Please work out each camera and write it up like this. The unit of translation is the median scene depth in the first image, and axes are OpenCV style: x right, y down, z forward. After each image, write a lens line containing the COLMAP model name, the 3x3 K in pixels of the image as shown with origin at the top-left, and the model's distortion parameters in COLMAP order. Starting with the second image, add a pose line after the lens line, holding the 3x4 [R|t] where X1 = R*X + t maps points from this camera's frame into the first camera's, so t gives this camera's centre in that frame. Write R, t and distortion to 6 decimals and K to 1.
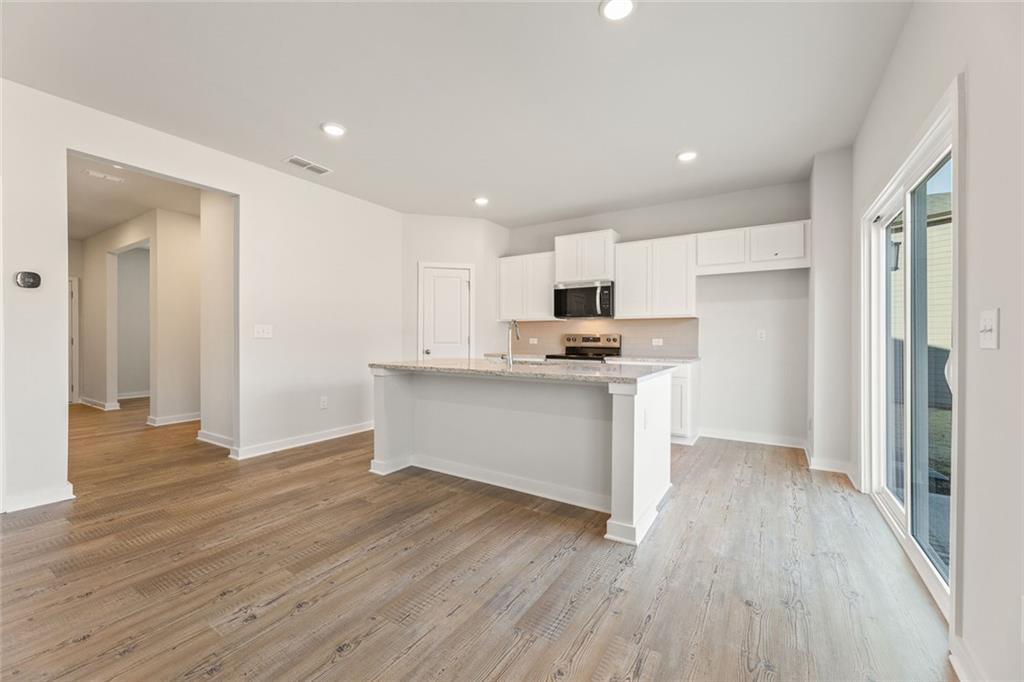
lens RADIAL K [[413.0, 0, 508.7], [0, 413.0, 336.9], [0, 0, 1]] dist [0.001036, -0.000128]
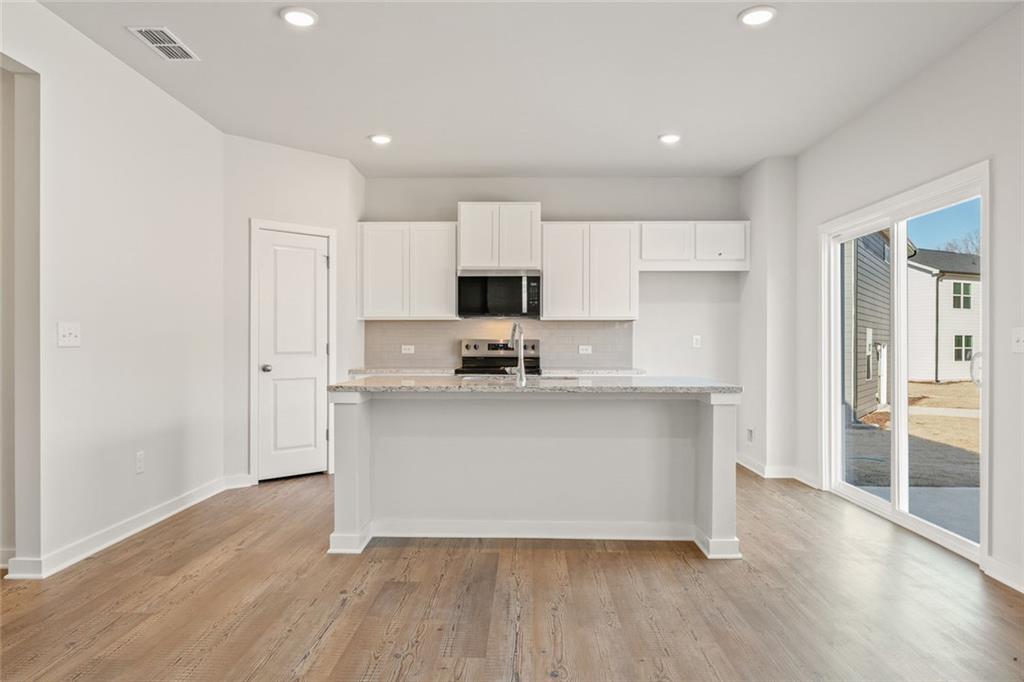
lens RADIAL K [[670.8, 0, 512.0], [0, 670.8, 341.0], [0, 0, 1]] dist [0.001311, 0.001247]
pose [[0.850689, 0.001589, 0.525667, -0.580864], [-0.000796, 0.999998, -0.001735, -0.002866], [-0.525668, 0.001058, 0.850689, -0.037887]]
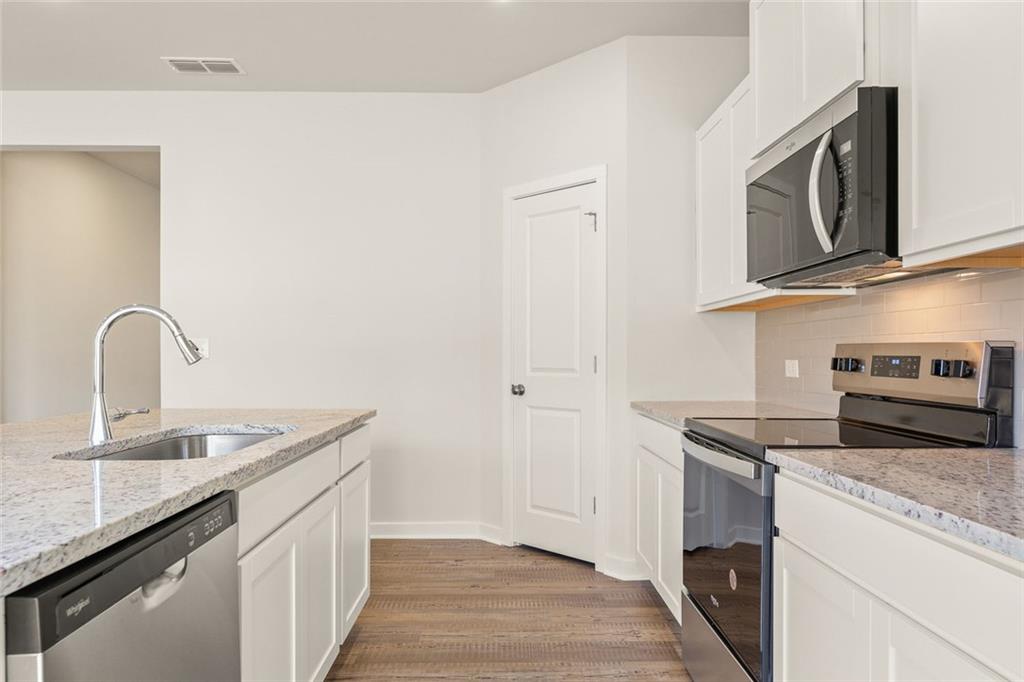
lens RADIAL K [[670.8, 0, 512.0], [0, 670.8, 341.0], [0, 0, 1]] dist [0.001311, 0.001247]
pose [[0.552963, -0.017750, -0.833017, 0.560126], [0.003593, 0.999815, -0.018919, -0.002358], [0.833198, 0.007469, 0.552924, 0.860561]]
